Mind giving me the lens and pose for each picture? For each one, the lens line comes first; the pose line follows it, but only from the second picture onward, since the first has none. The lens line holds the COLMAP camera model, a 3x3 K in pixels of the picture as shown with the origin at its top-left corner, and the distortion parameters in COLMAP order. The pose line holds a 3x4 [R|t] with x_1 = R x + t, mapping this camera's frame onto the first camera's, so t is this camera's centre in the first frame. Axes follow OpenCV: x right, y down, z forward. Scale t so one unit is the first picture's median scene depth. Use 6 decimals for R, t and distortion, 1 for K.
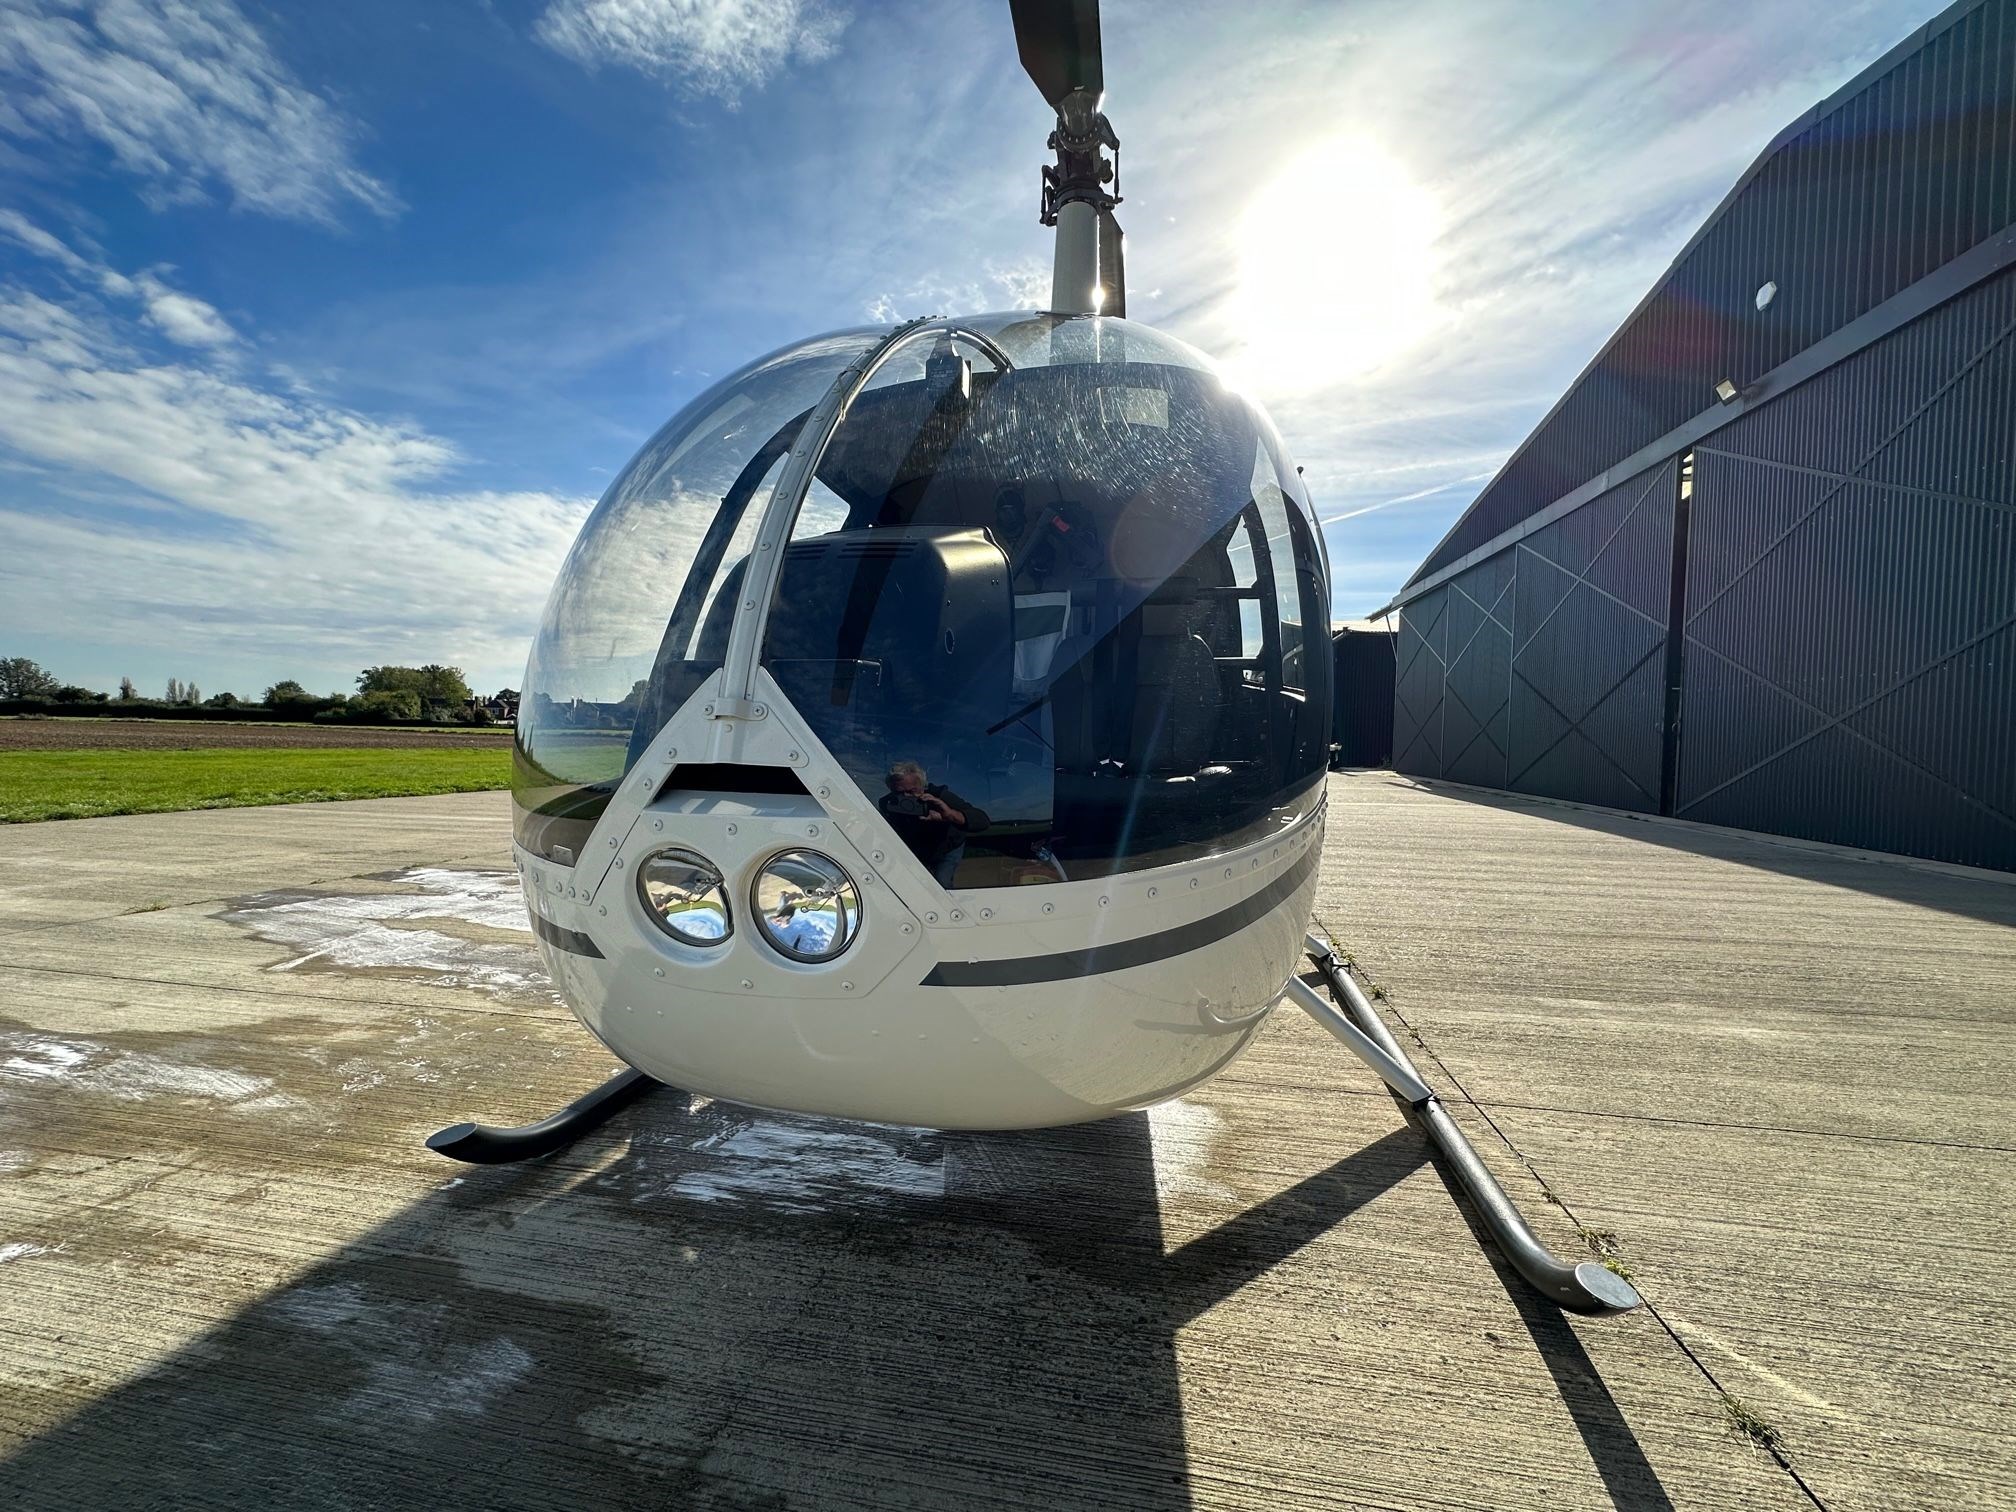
lens RADIAL K [[805.4, 0, 1008.0], [0, 805.4, 756.0], [0, 0, 1]] dist [-0.002300, 0.000373]
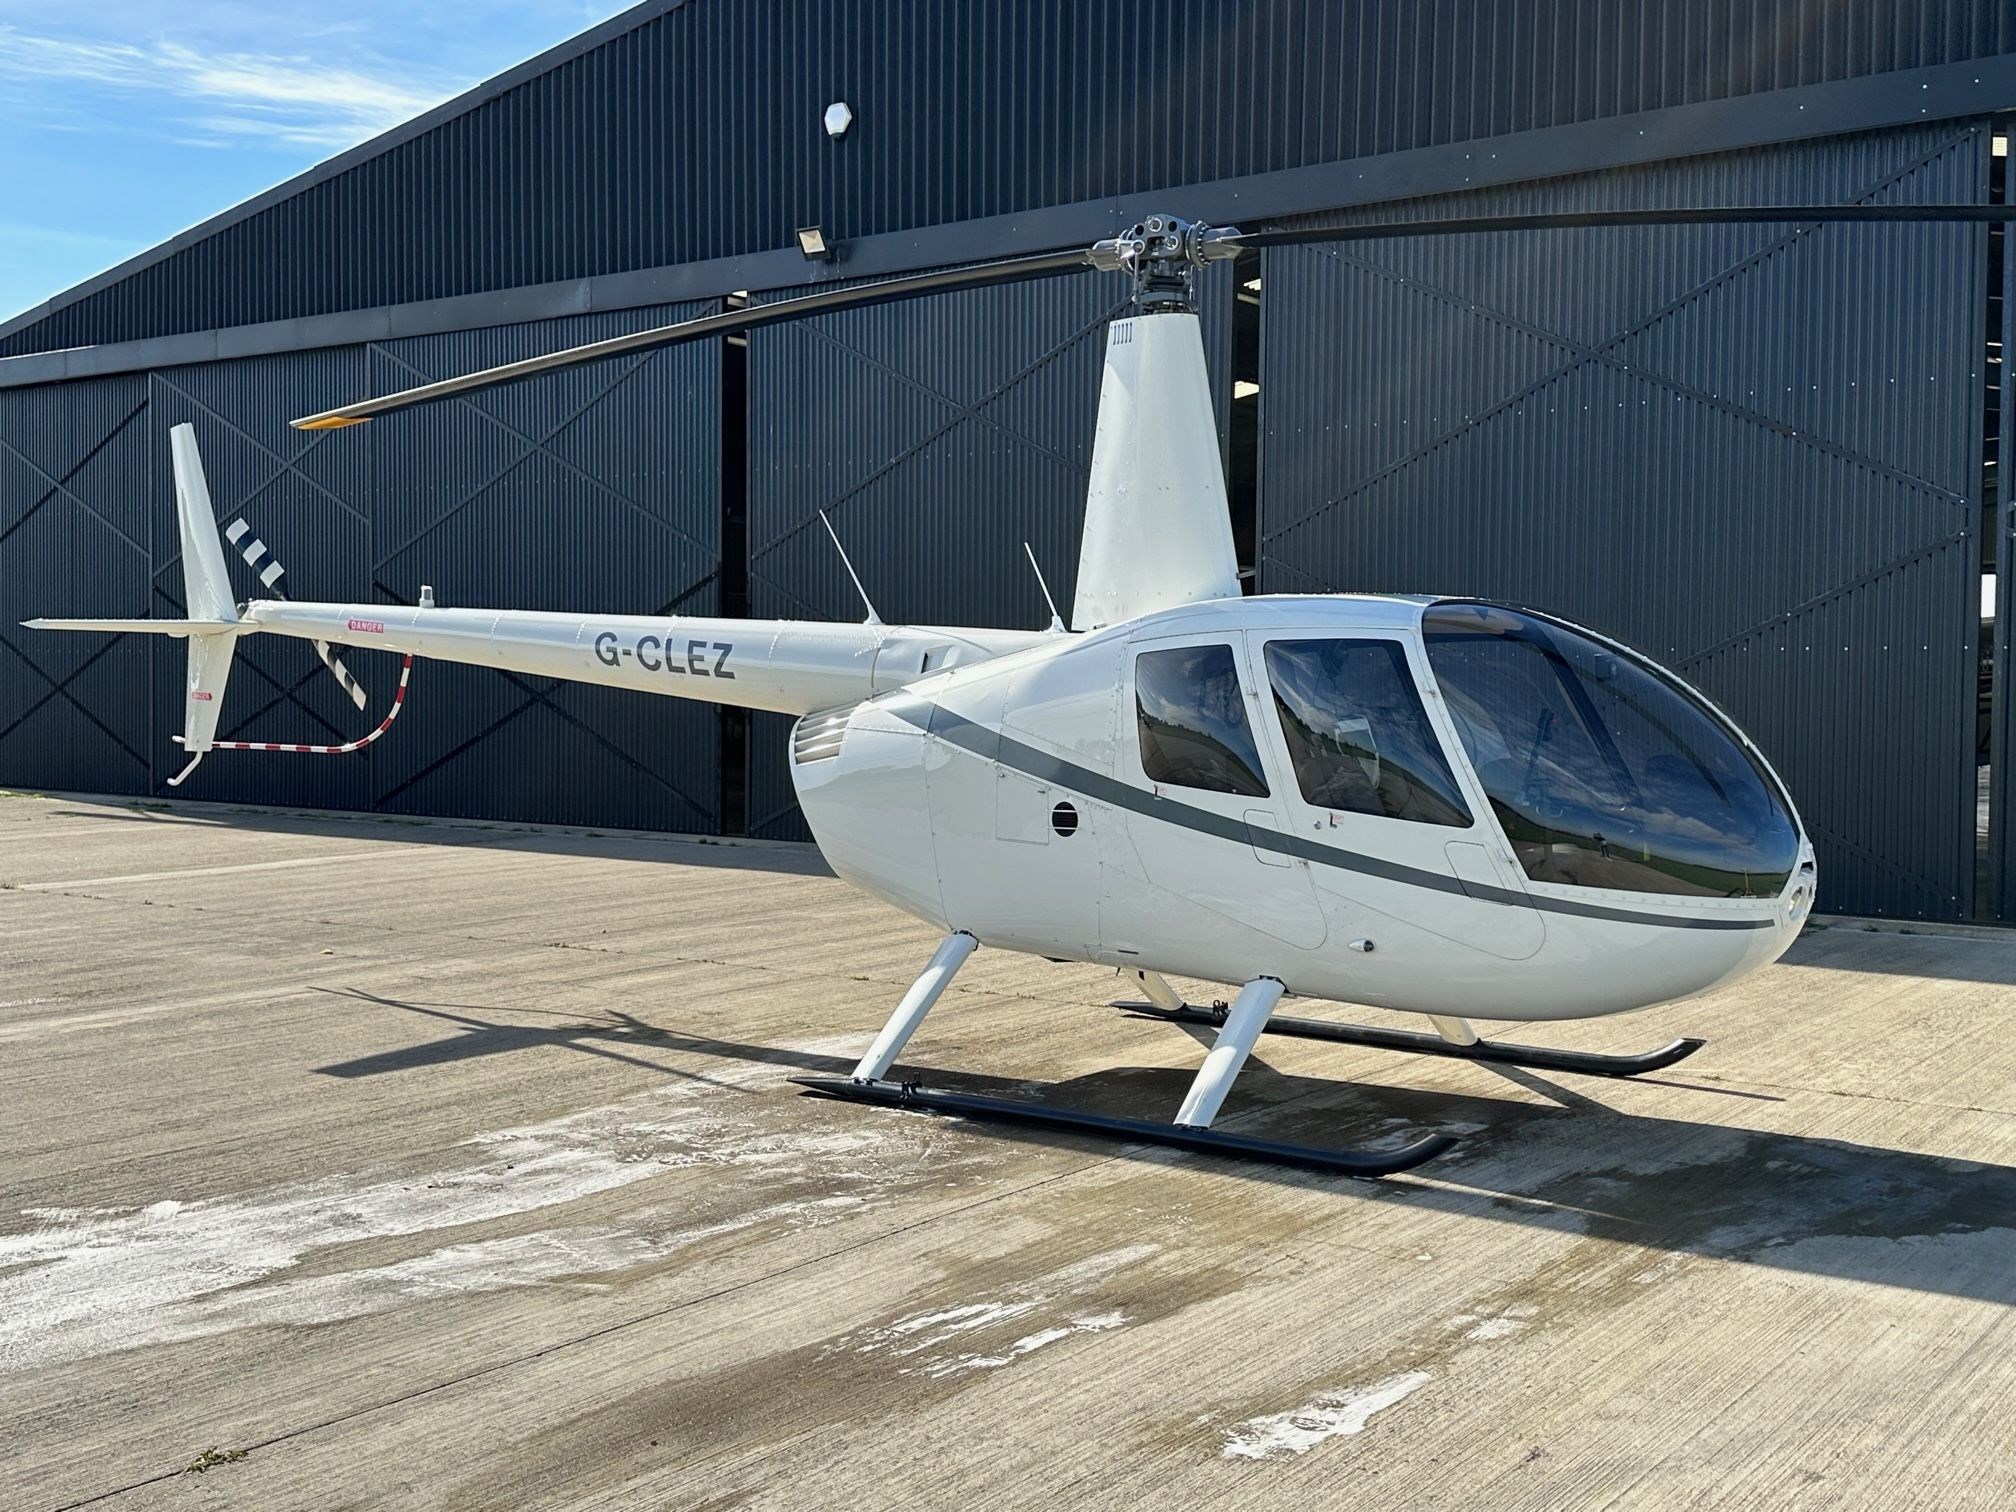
lens RADIAL K [[2154.5, 0, 1008.0], [0, 2154.5, 756.0], [0, 0, 1]] dist [0.210539, -0.450156]
pose [[0.429798, -0.054543, 0.901276, -2.407100], [0.029654, 0.998488, 0.046285, -0.227530], [-0.902438, 0.006833, 0.430765, -0.004496]]
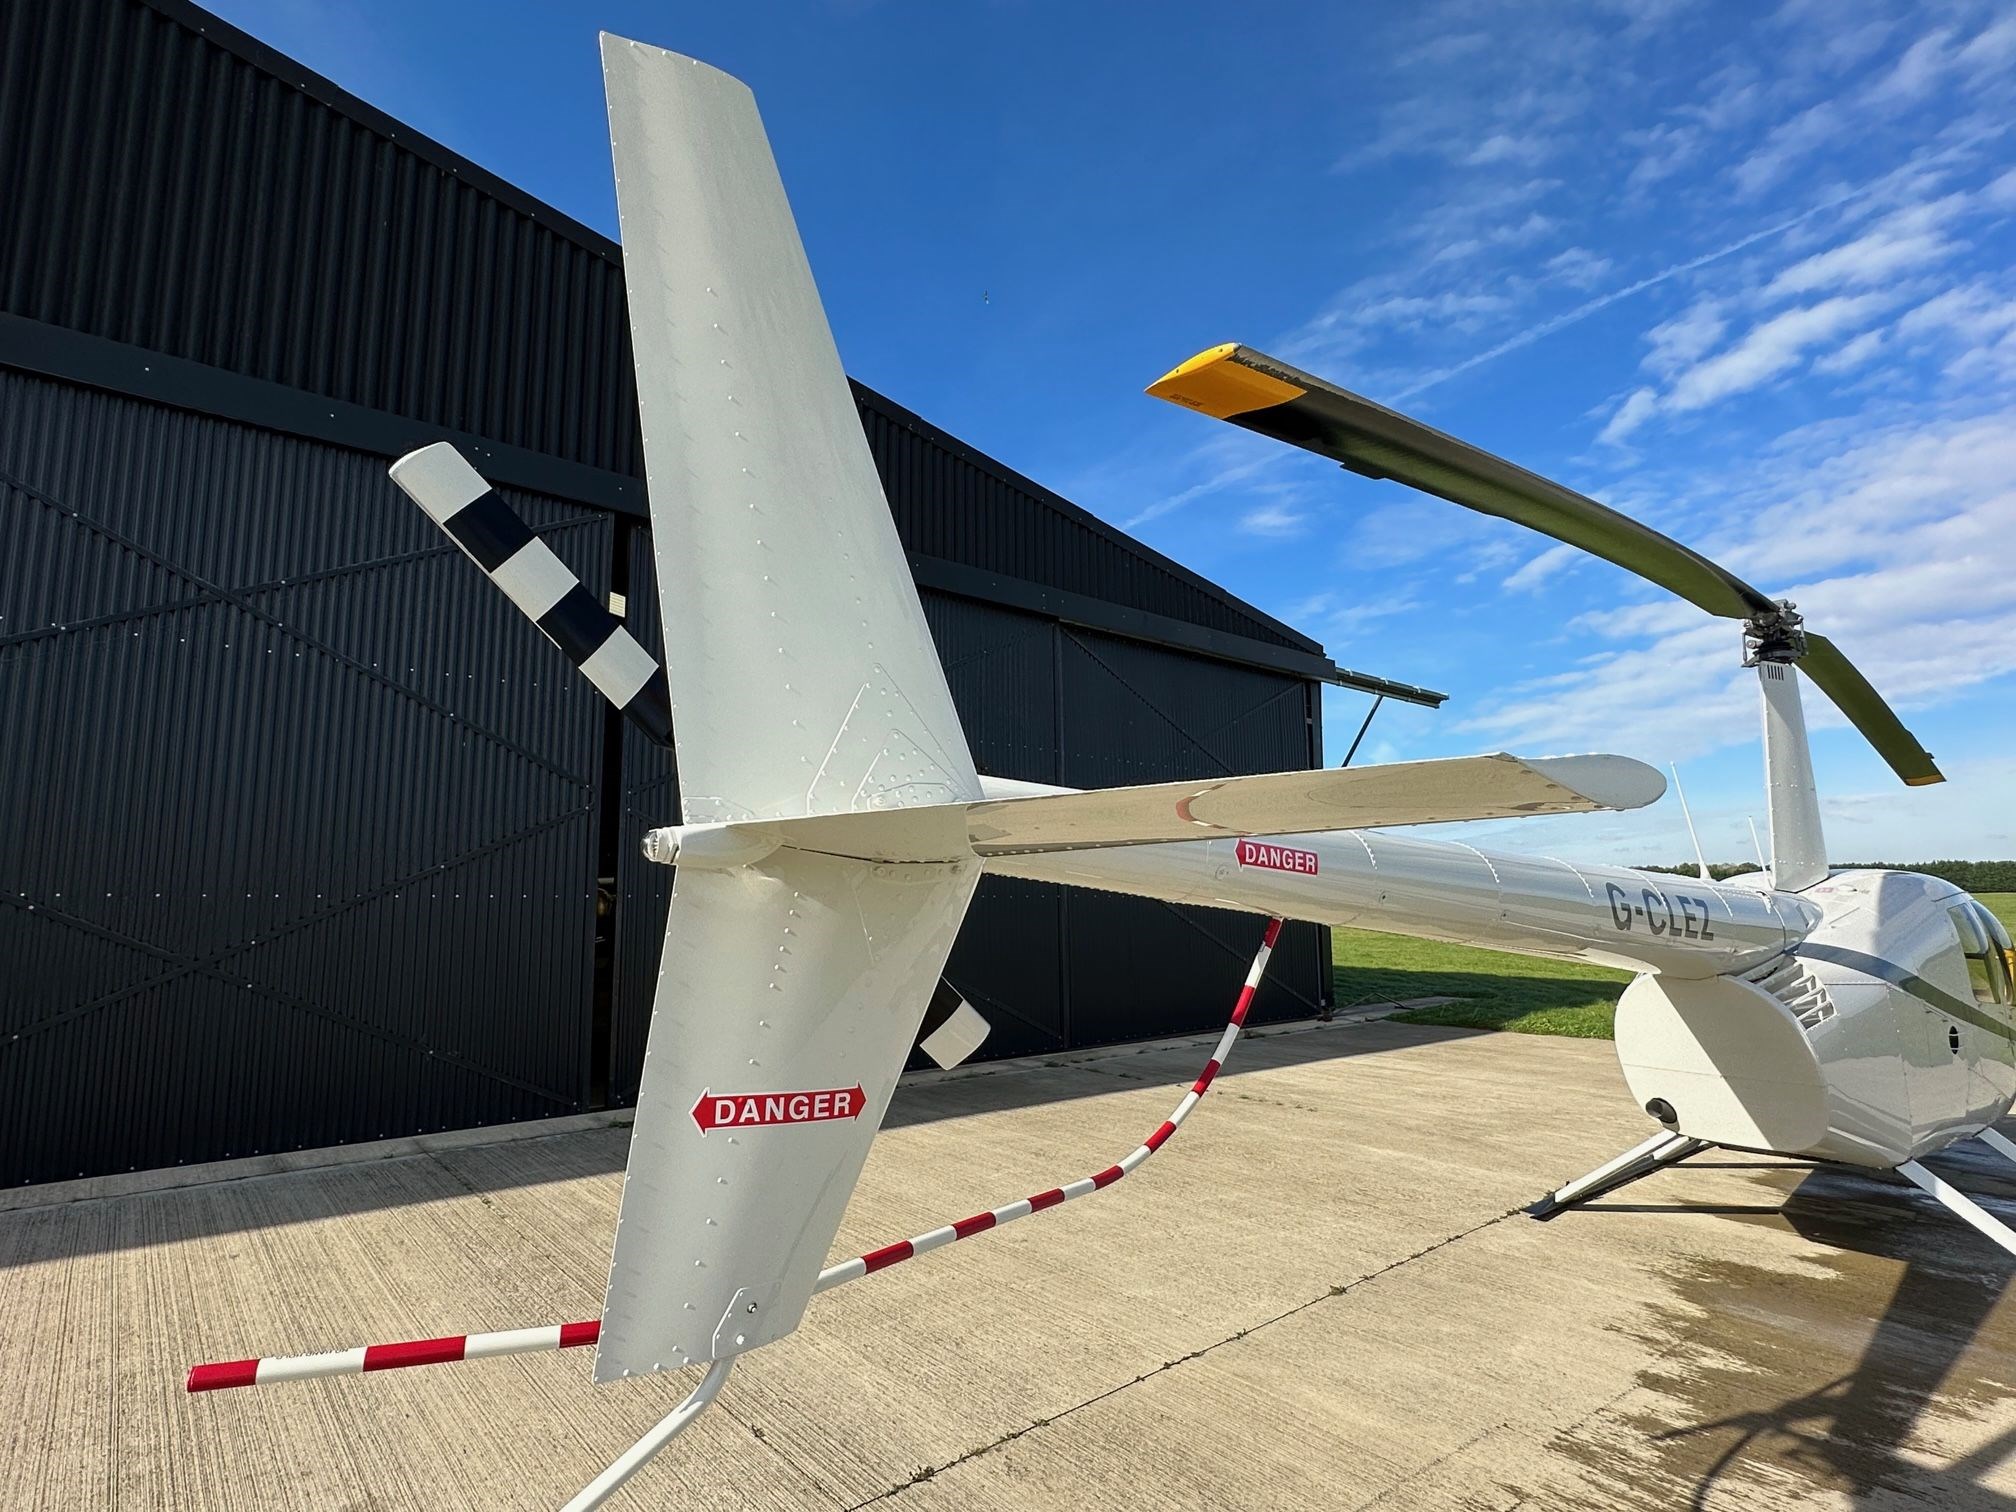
lens RADIAL K [[1051.7, 0, 1020.9], [0, 1051.7, 765.3], [0, 0, 1]] dist [-0.000627, -0.001188]
pose [[-0.790940, 0.059946, 0.608950, 0.030501], [0.002172, 0.995458, -0.095173, -0.298486], [-0.611889, -0.073954, -0.787478, 3.159434]]
